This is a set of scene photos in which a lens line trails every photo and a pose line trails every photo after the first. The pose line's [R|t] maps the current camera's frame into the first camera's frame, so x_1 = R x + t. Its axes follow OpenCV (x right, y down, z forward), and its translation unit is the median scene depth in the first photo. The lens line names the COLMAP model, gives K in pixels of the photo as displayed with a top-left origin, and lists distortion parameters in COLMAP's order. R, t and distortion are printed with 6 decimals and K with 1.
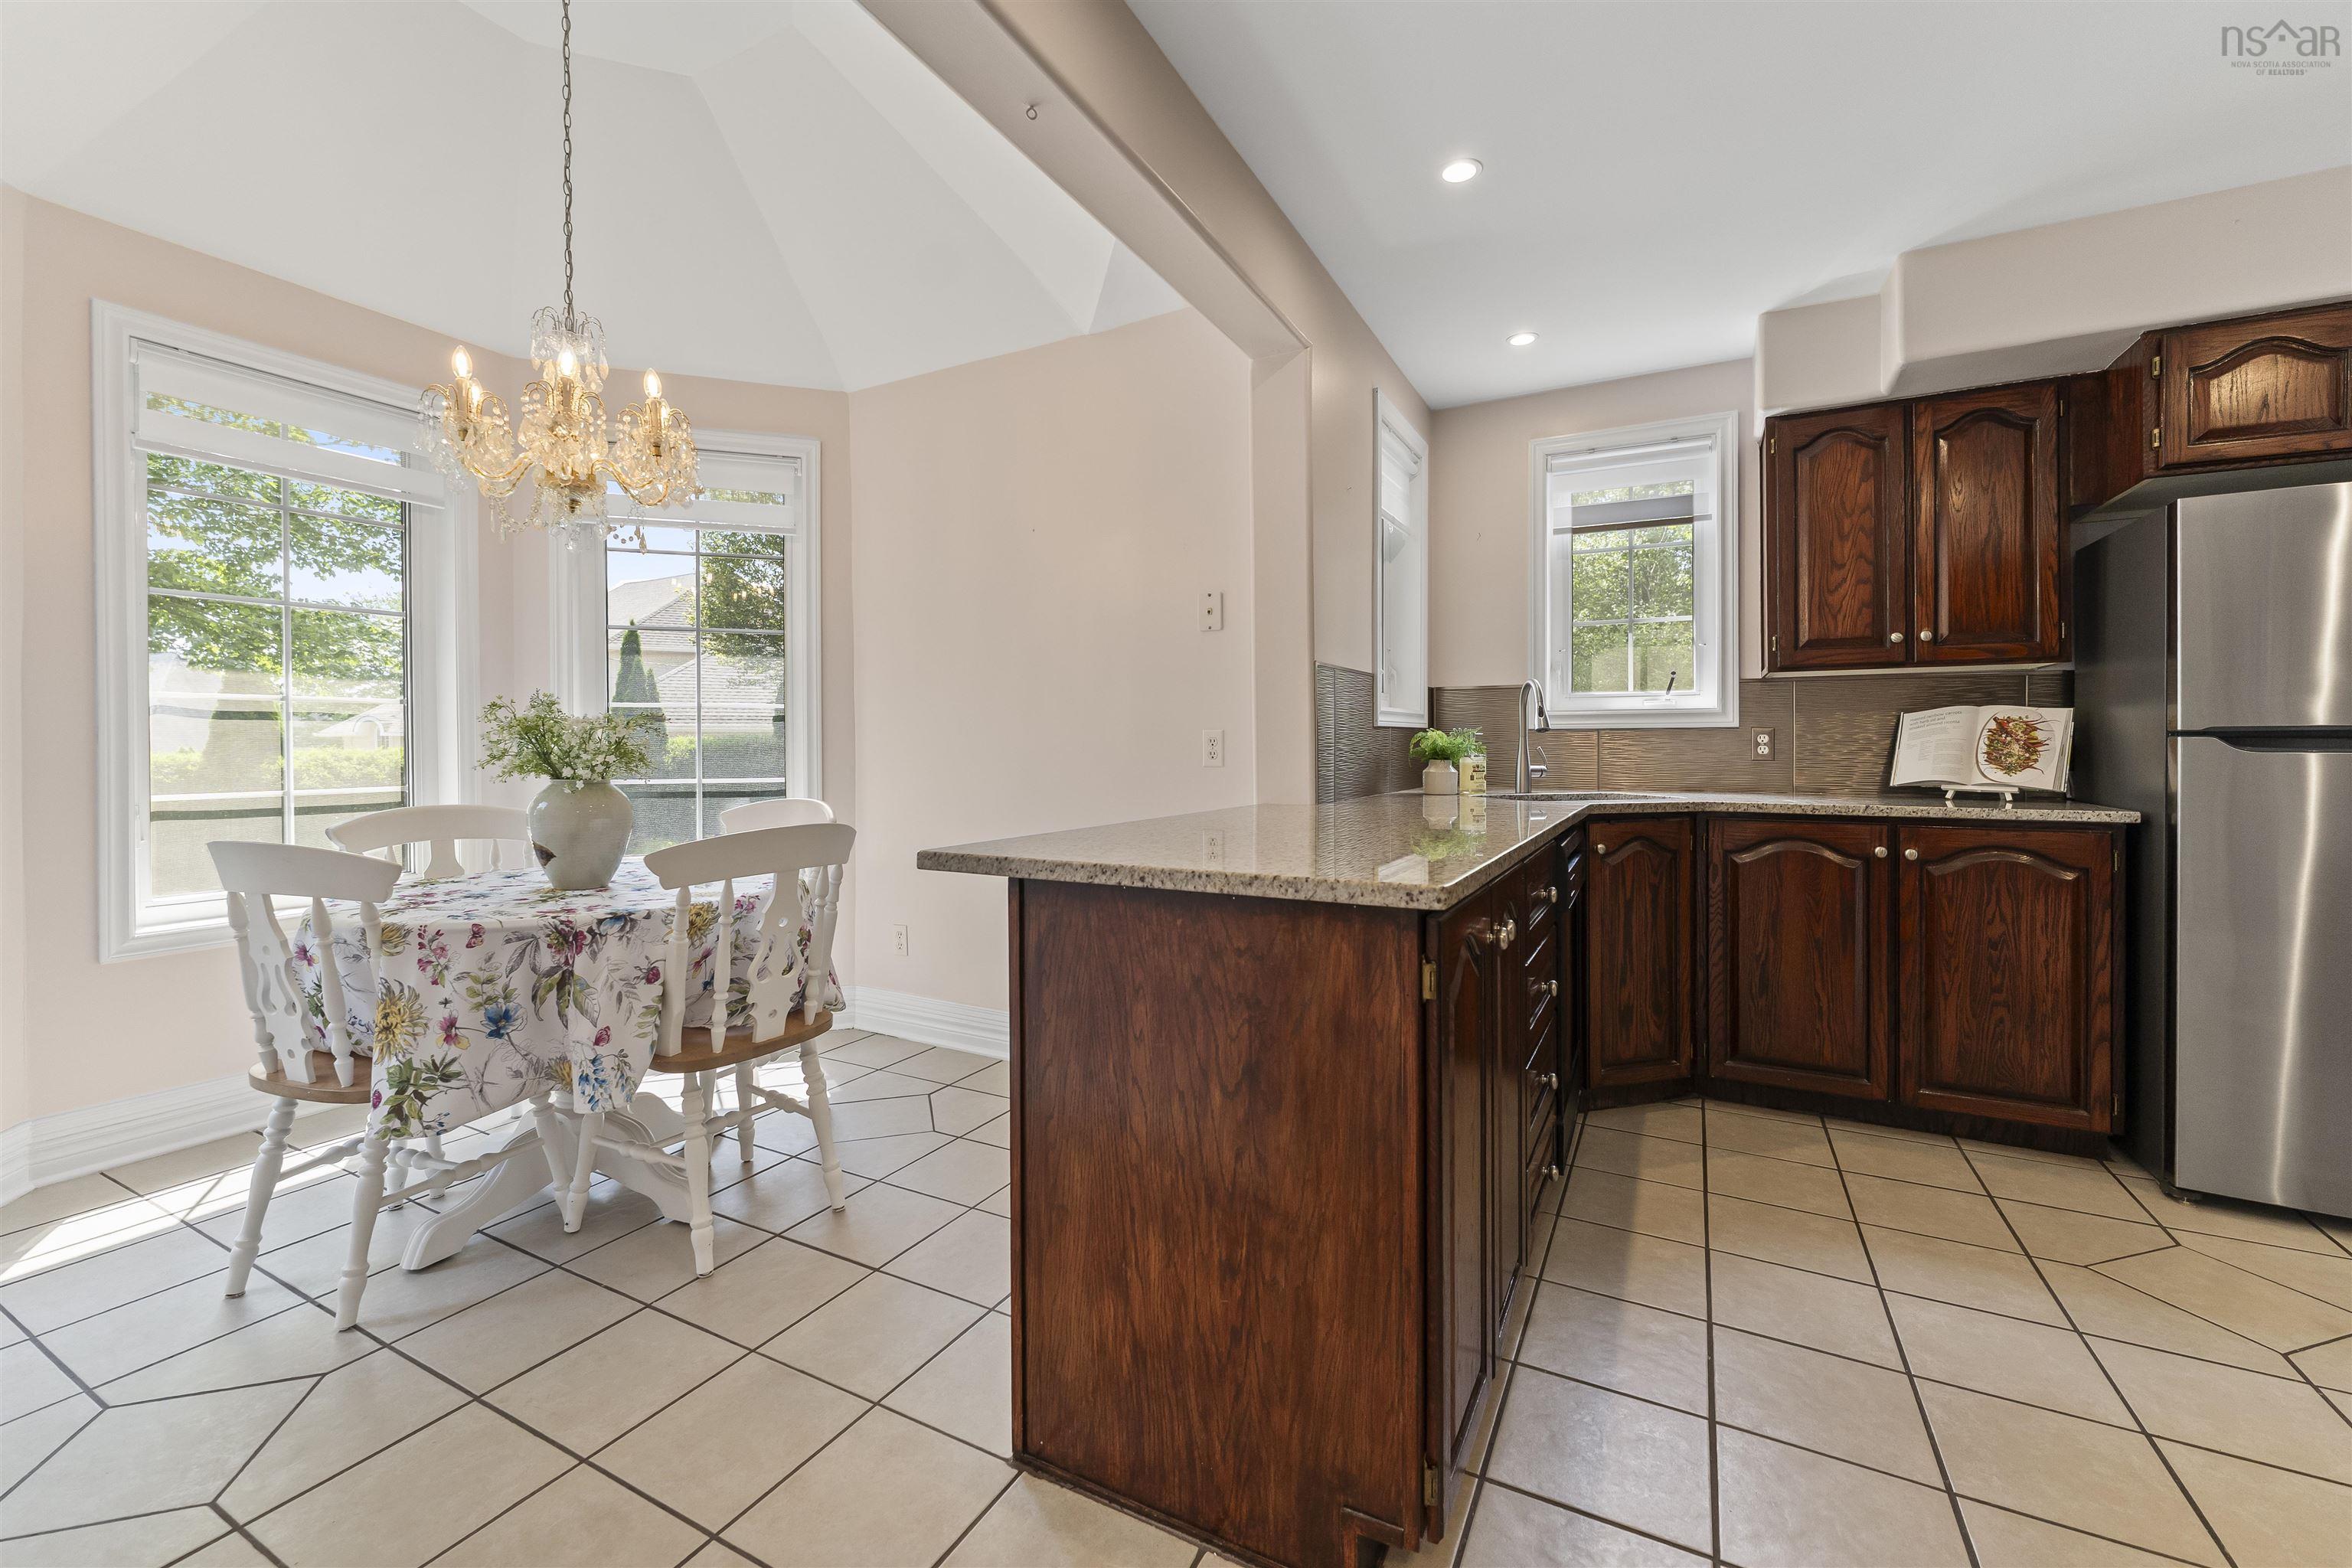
lens RADIAL K [[945.2, 0, 1212.2], [0, 945.2, 747.9], [0, 0, 1]] dist [-0.000609, 0.000114]
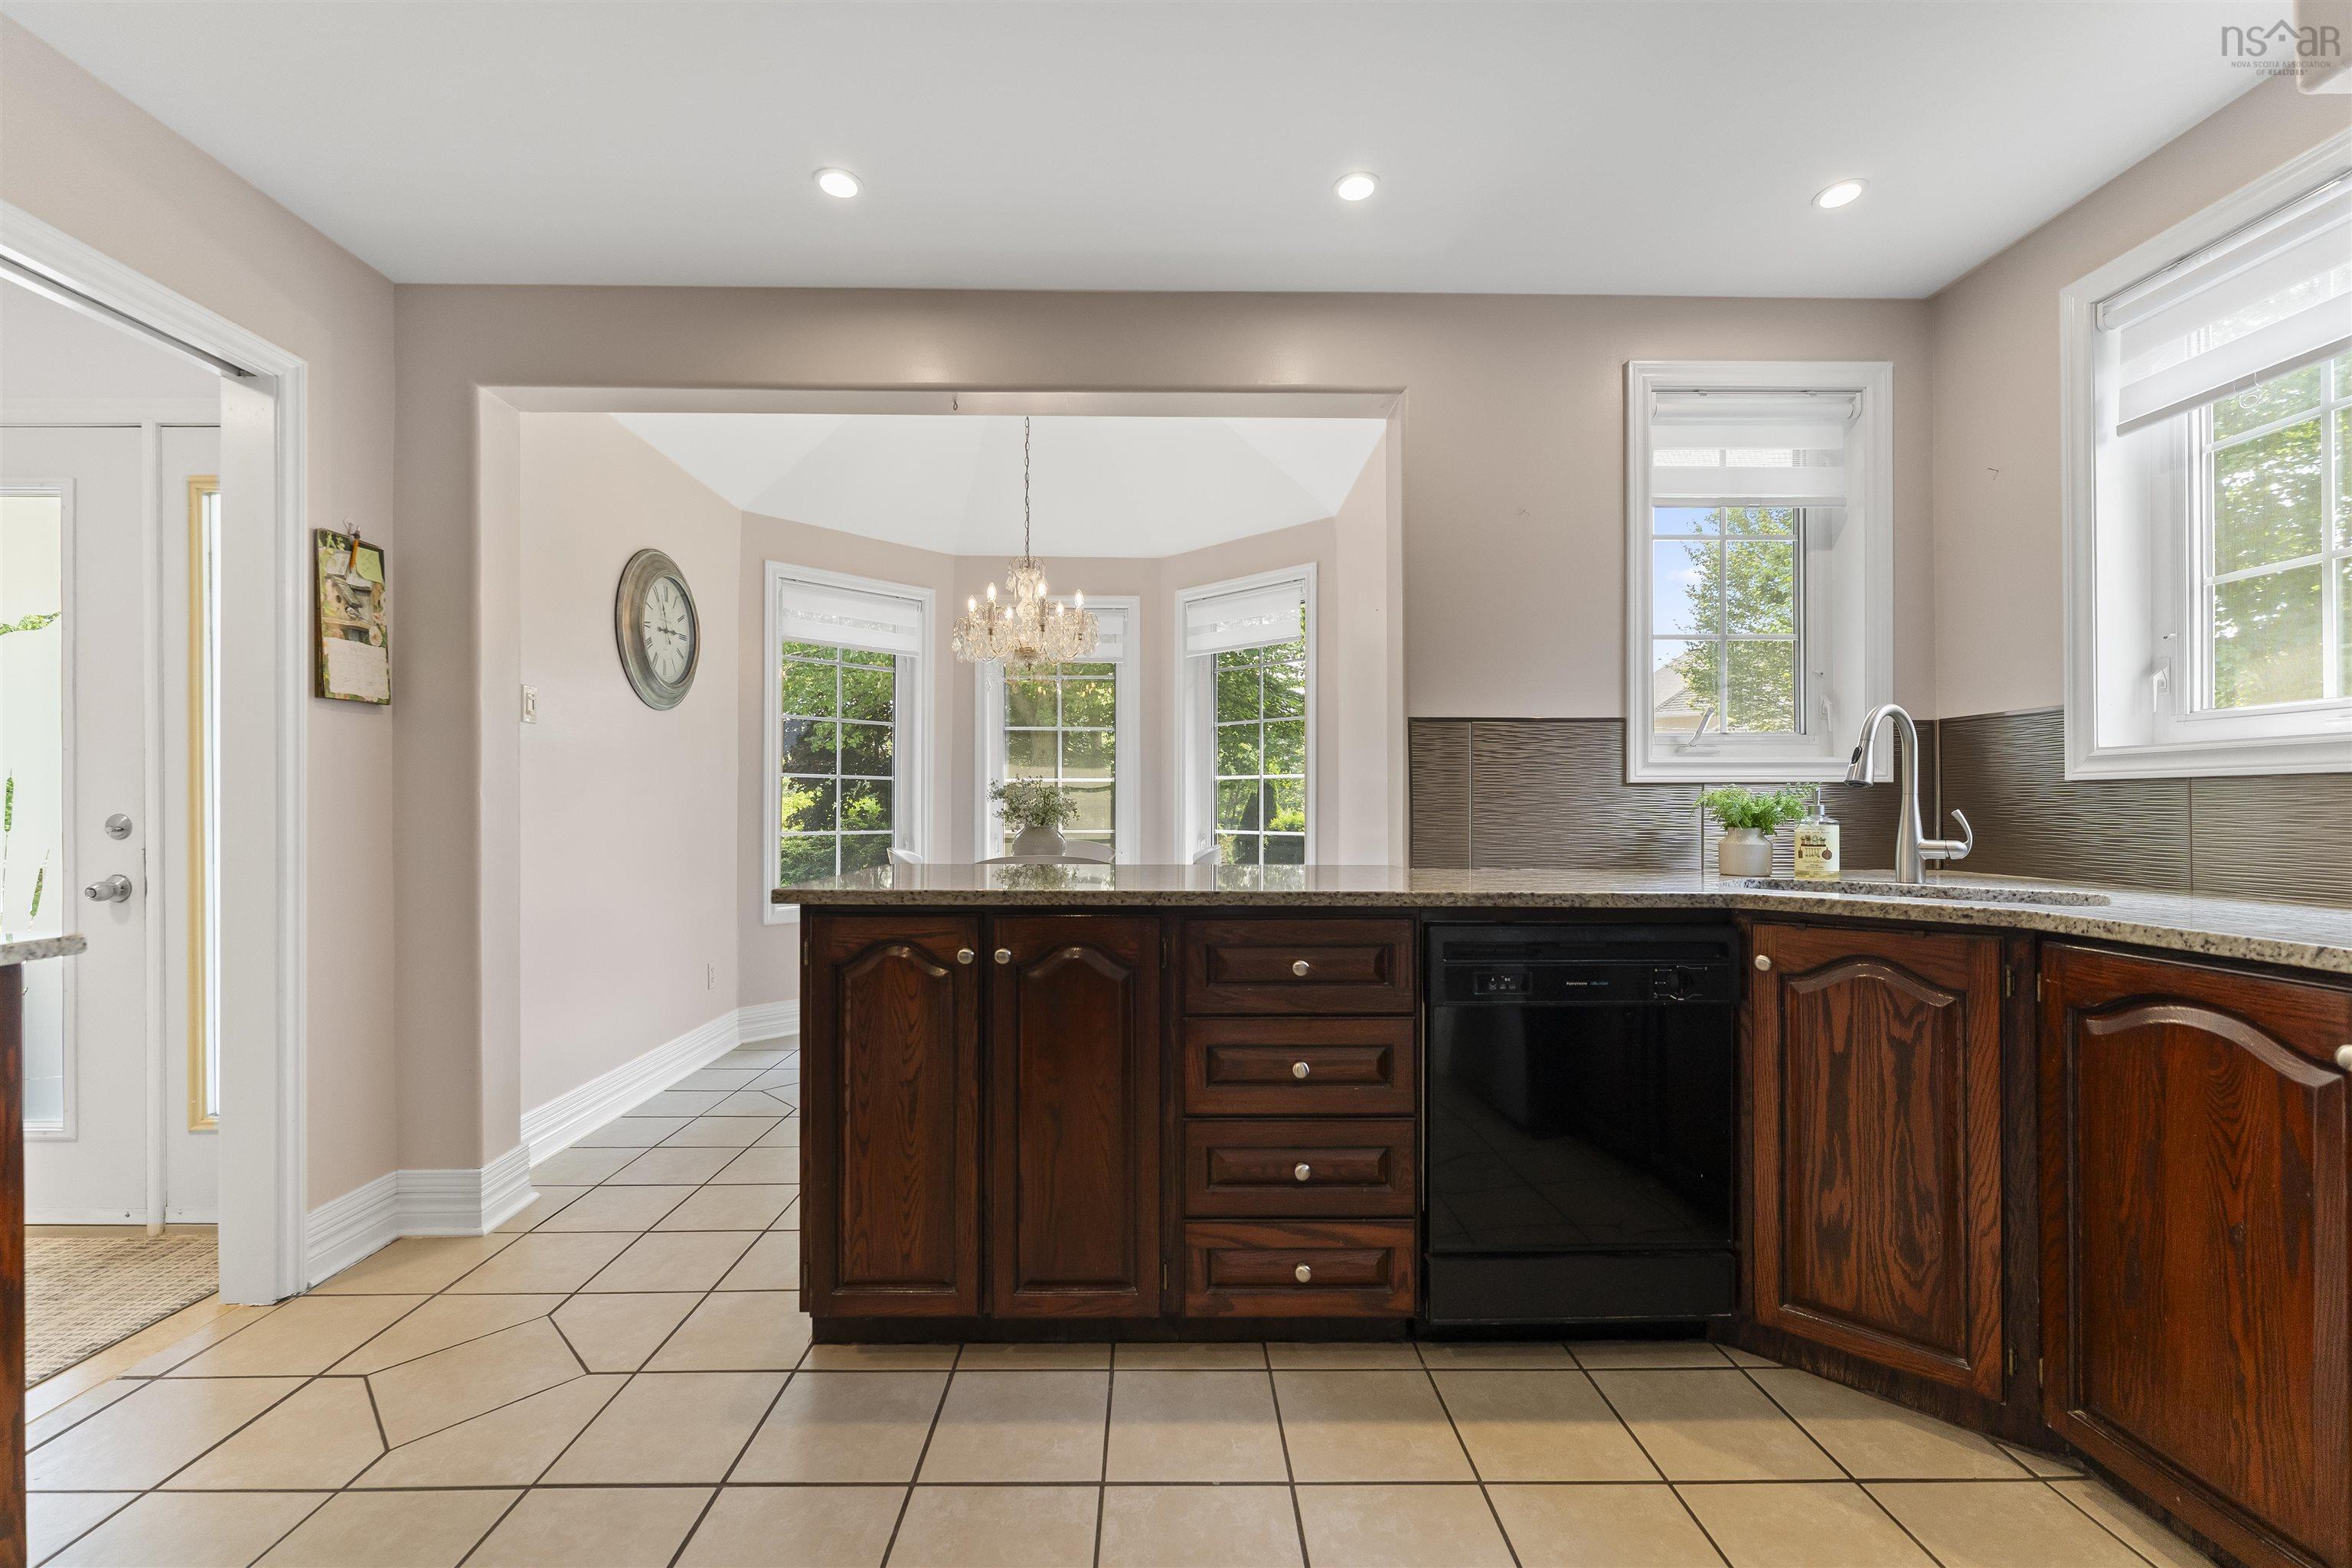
lens RADIAL K [[945.2, 0, 1171.5], [0, 945.2, 804.9], [0, 0, 1]] dist [-0.000609, 0.000114]
pose [[0.487162, 0.000308, -0.873312, 0.770385], [-0.006258, 0.999975, -0.003139, 0.000940], [0.873289, 0.006994, 0.487152, 0.307772]]
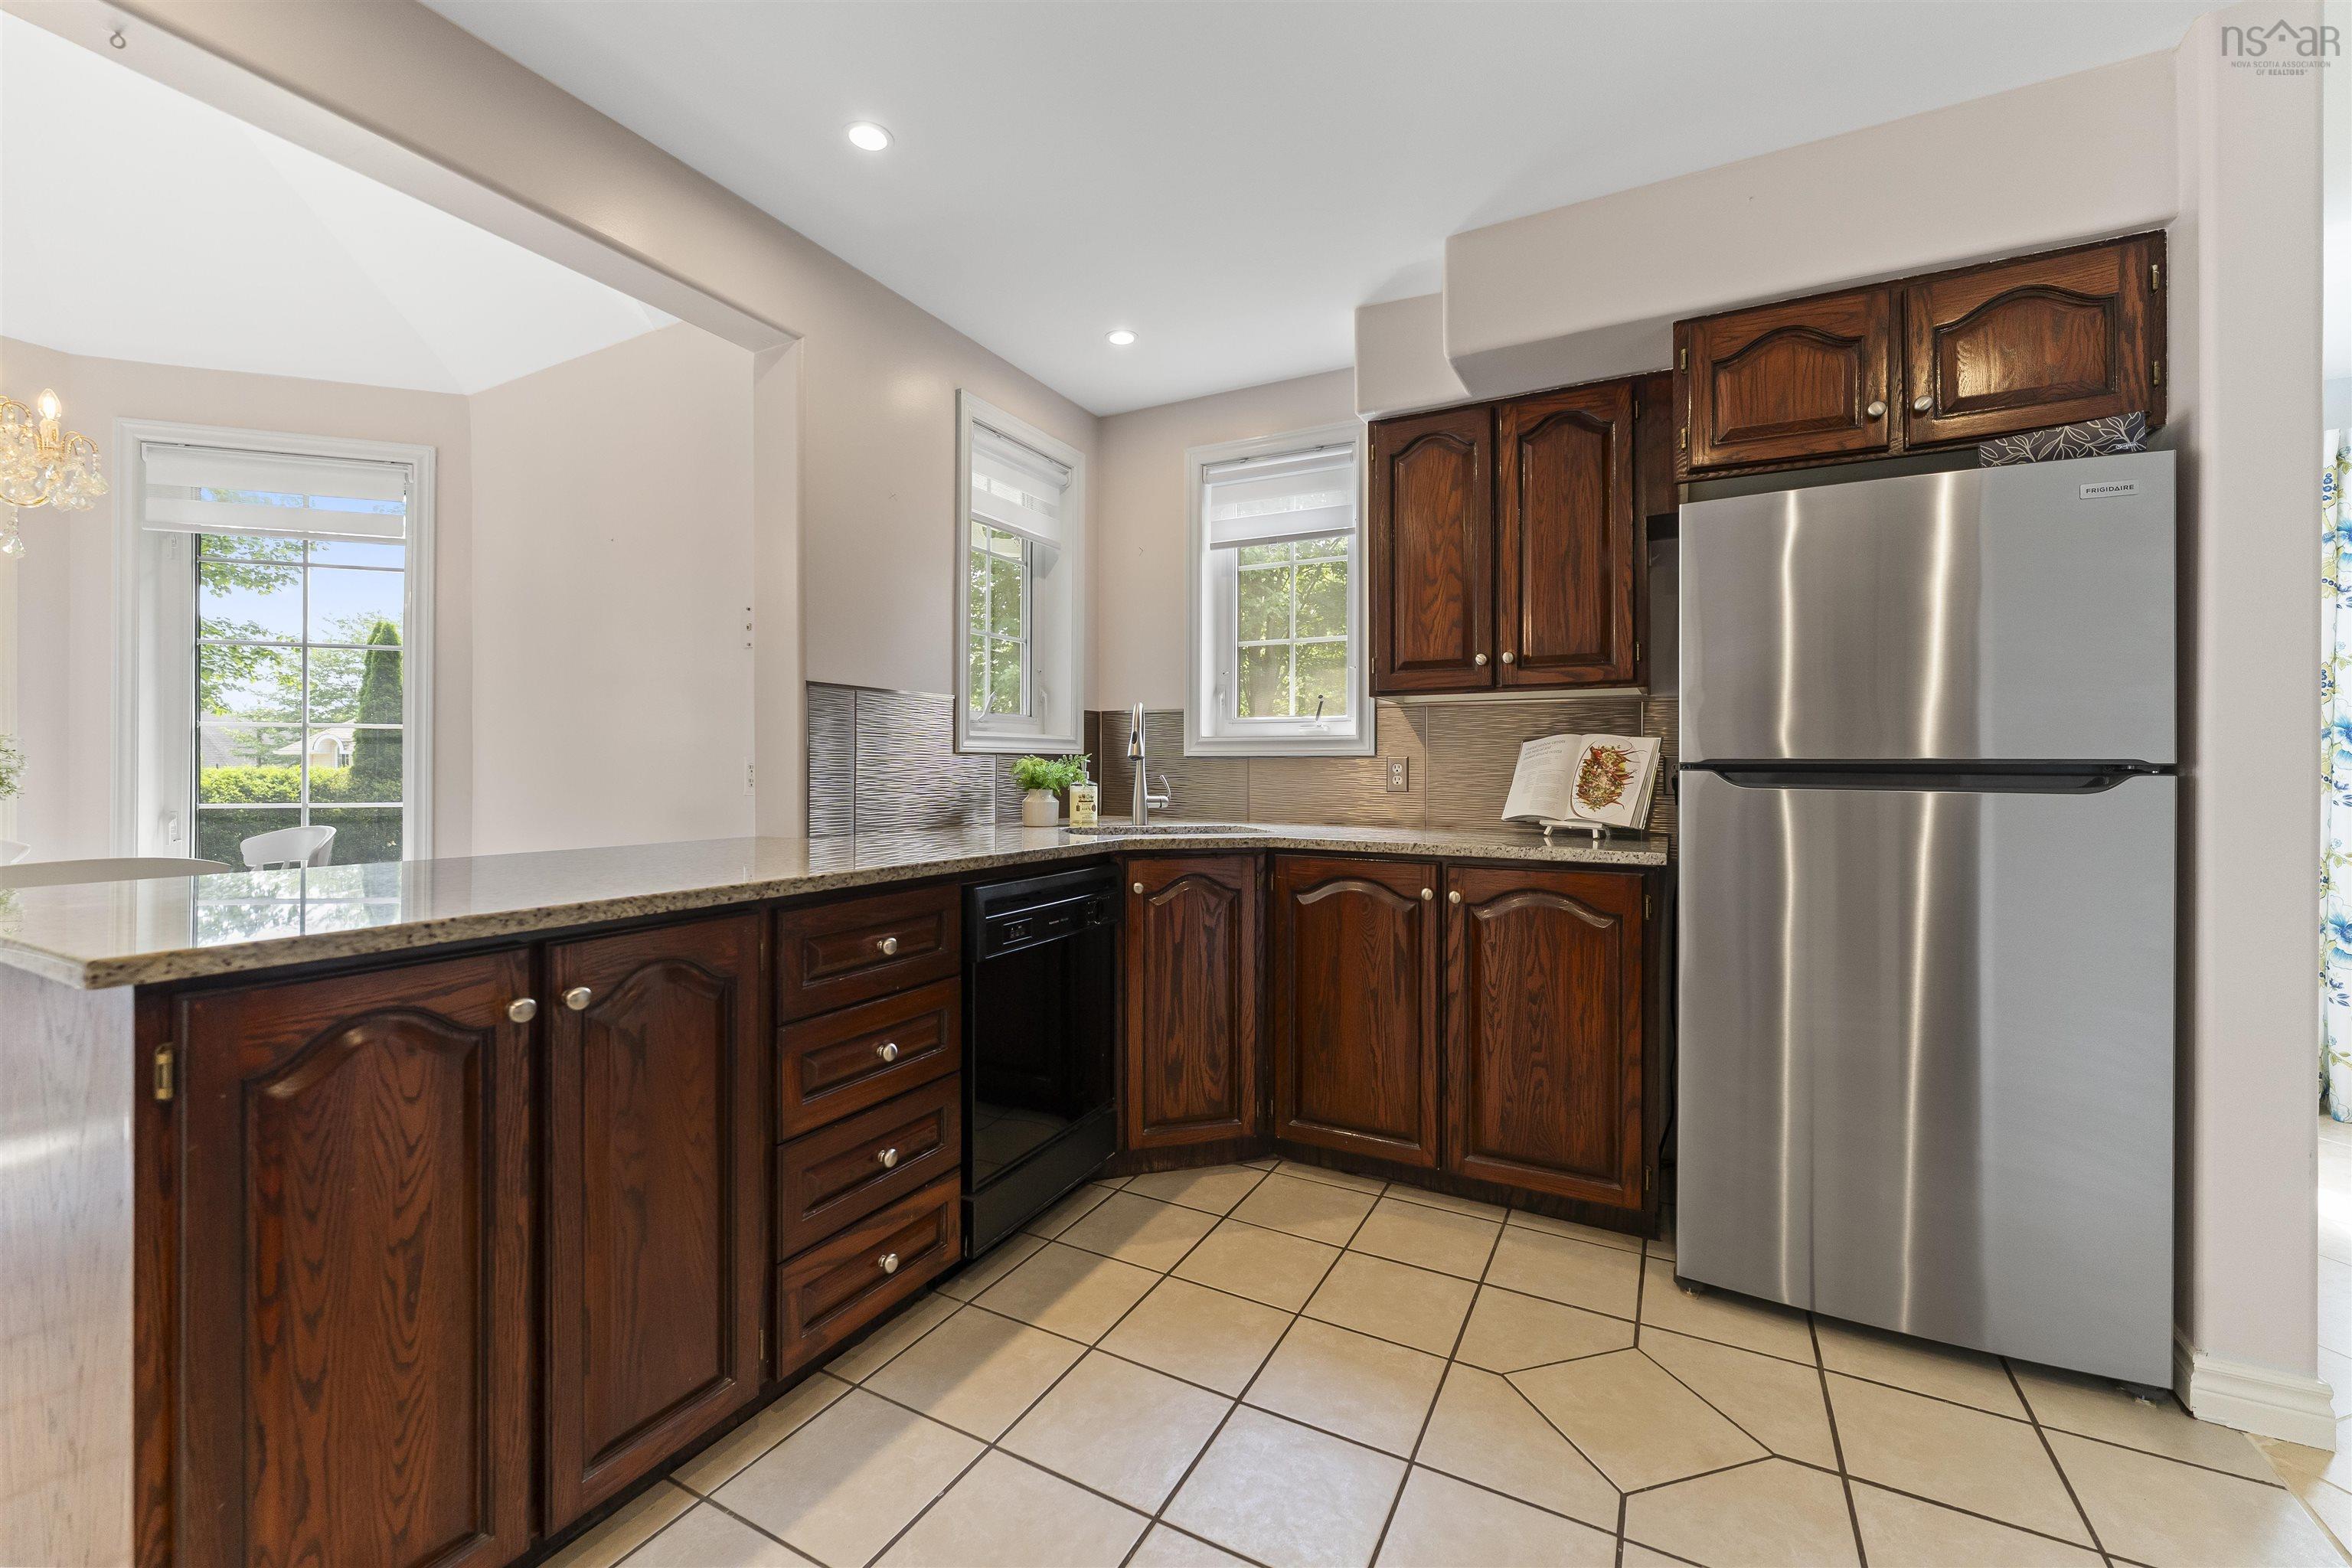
lens RADIAL K [[945.2, 0, 1173.1], [0, 945.2, 763.5], [0, 0, 1]] dist [-0.000609, 0.000114]
pose [[0.999968, 0.006849, -0.004184, 0.438219], [-0.006885, 0.999939, -0.008654, -0.005707], [0.004124, 0.008683, 0.999954, 0.081847]]
